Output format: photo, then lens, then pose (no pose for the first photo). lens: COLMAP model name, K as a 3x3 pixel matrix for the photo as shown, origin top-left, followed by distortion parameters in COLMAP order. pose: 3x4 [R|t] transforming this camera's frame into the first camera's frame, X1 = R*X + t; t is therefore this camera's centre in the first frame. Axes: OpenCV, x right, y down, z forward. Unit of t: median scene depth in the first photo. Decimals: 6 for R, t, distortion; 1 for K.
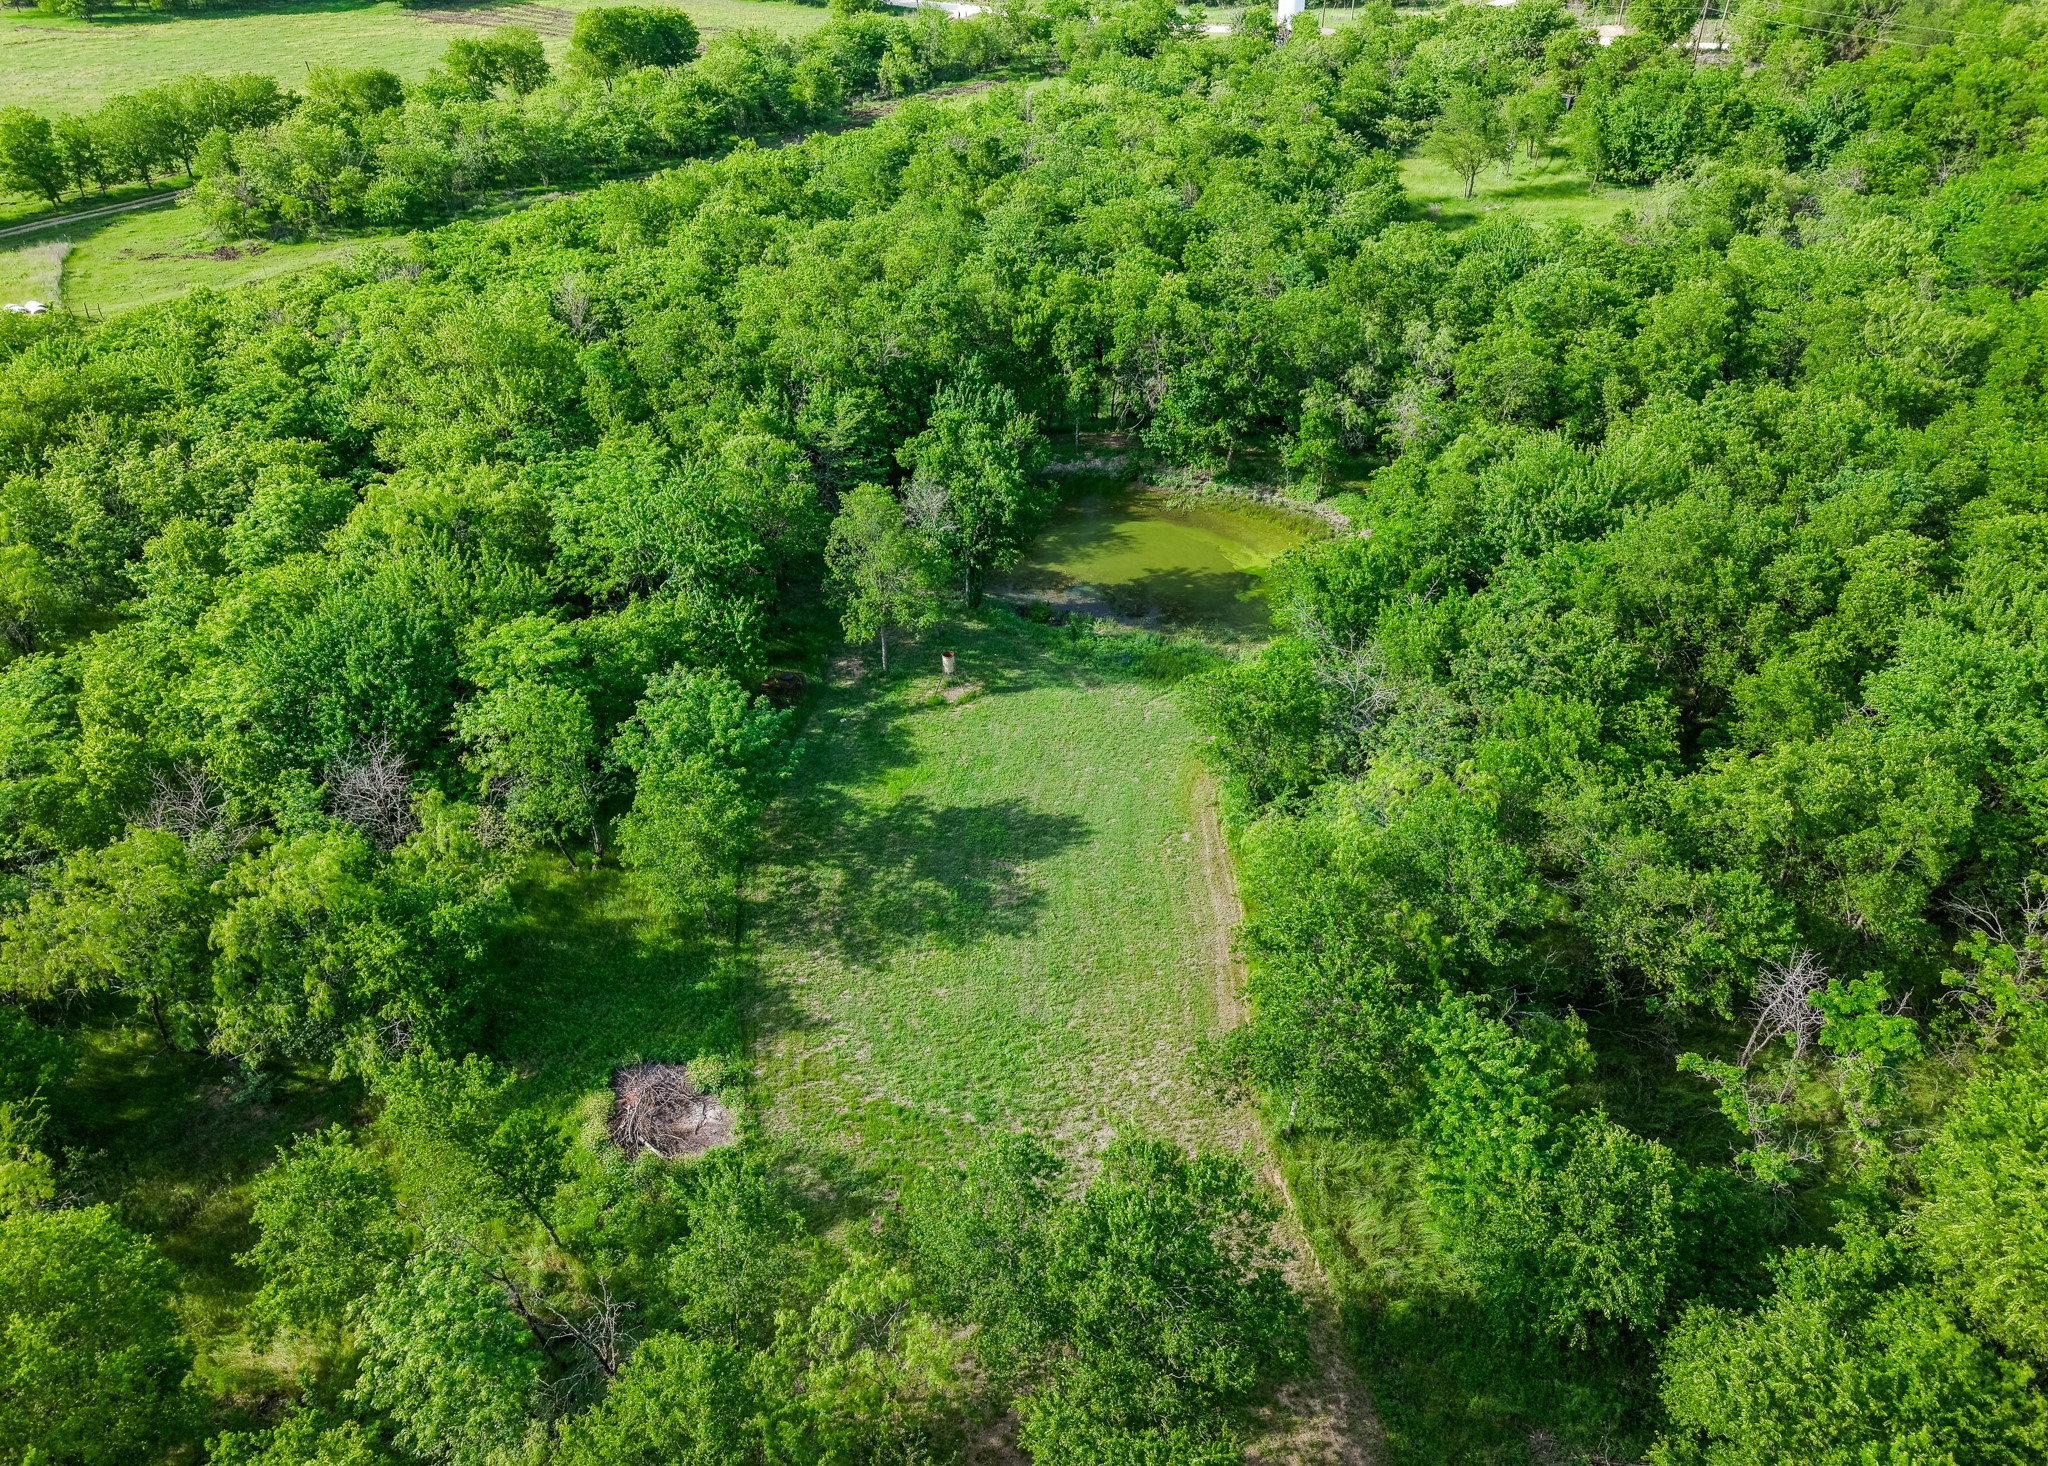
lens RADIAL K [[1409.8, 0, 1023.5], [0, 1409.8, 733.7], [0, 0, 1]] dist [0.024166, -0.019154]
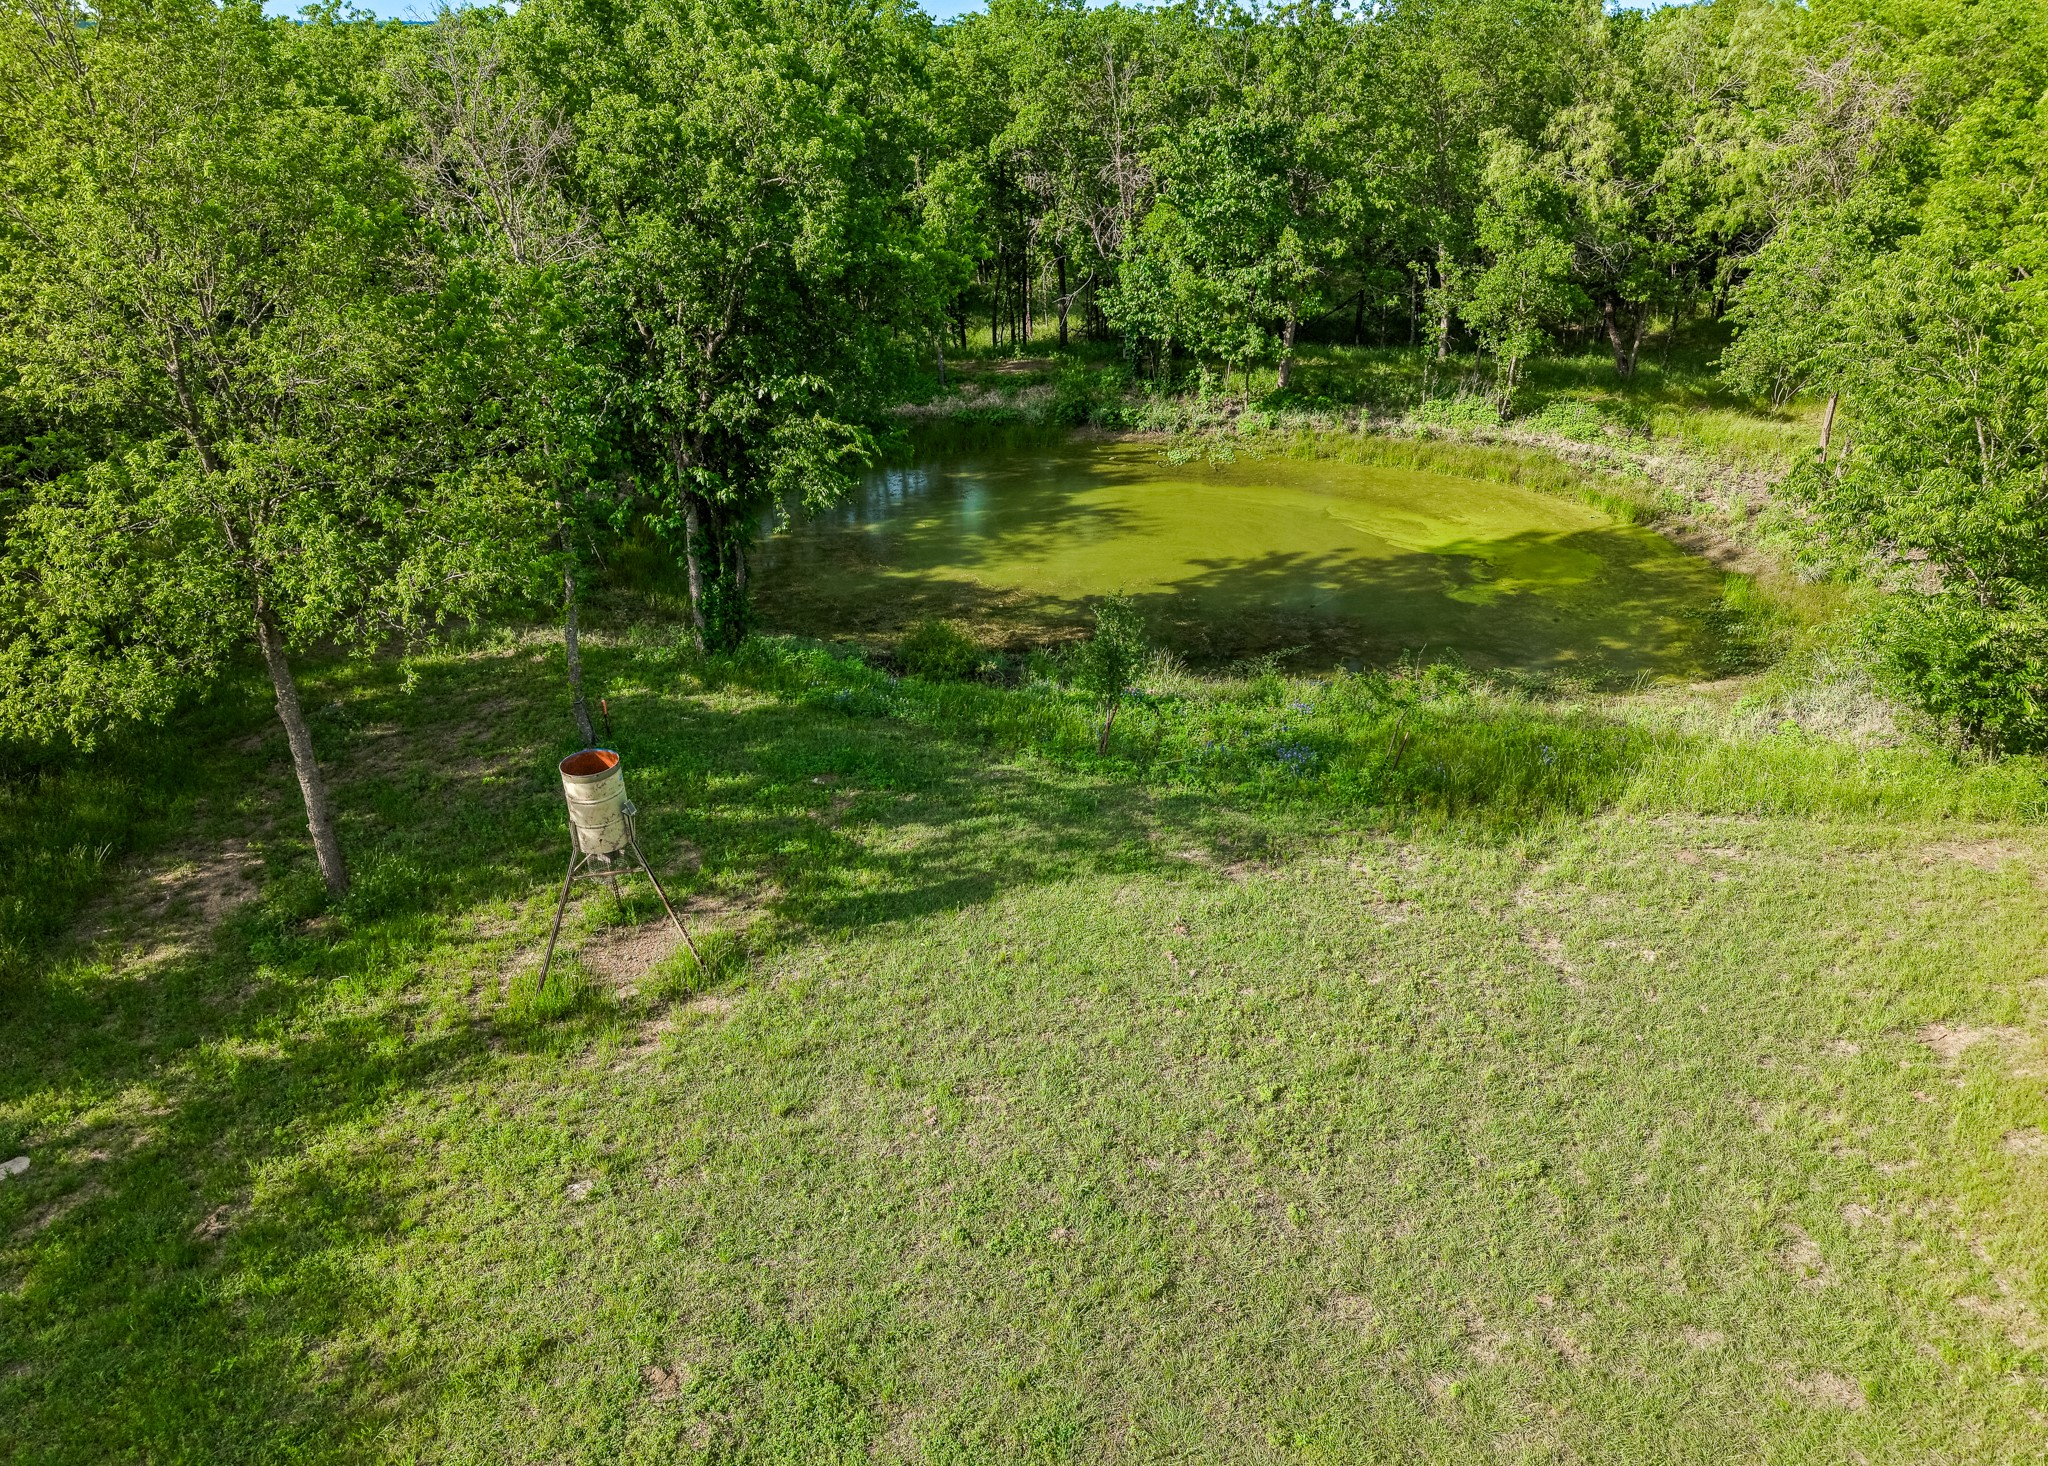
lens RADIAL K [[1409.8, 0, 1013.9], [0, 1409.8, 719.7], [0, 0, 1]] dist [0.024166, -0.019154]
pose [[0.984855, -0.086471, 0.150279, -0.022818], [0.111607, 0.979479, -0.167822, -0.020590], [-0.132683, 0.182053, 0.974296, 0.759649]]
